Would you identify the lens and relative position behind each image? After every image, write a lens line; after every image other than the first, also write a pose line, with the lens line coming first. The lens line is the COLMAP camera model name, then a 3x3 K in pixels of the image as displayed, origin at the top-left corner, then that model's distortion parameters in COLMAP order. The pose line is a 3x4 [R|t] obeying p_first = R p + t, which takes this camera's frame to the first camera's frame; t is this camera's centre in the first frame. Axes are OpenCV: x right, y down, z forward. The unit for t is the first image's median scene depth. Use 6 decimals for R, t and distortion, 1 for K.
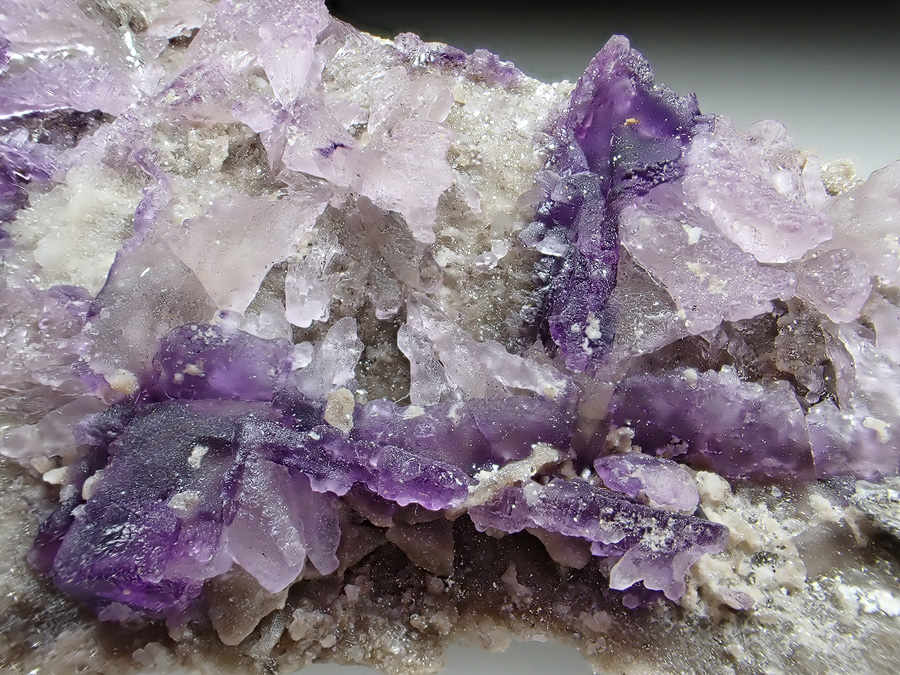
lens RADIAL K [[864.2, 0, 450.0], [0, 864.2, 337.5], [0, 0, 1]] dist [-0.006165, -0.008708]
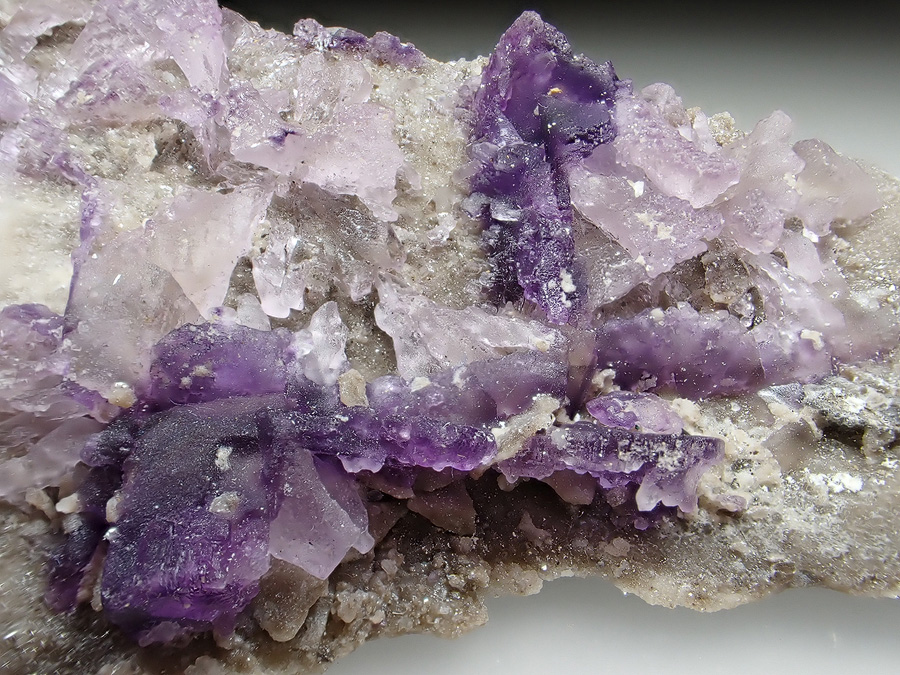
lens RADIAL K [[864.2, 0, 450.0], [0, 864.2, 337.5], [0, 0, 1]] dist [-0.006165, -0.008708]
pose [[0.960020, -0.131879, 0.246919, -0.251047], [0.129490, 0.991241, 0.025966, 0.010245], [-0.248180, 0.007046, 0.968688, -0.006001]]
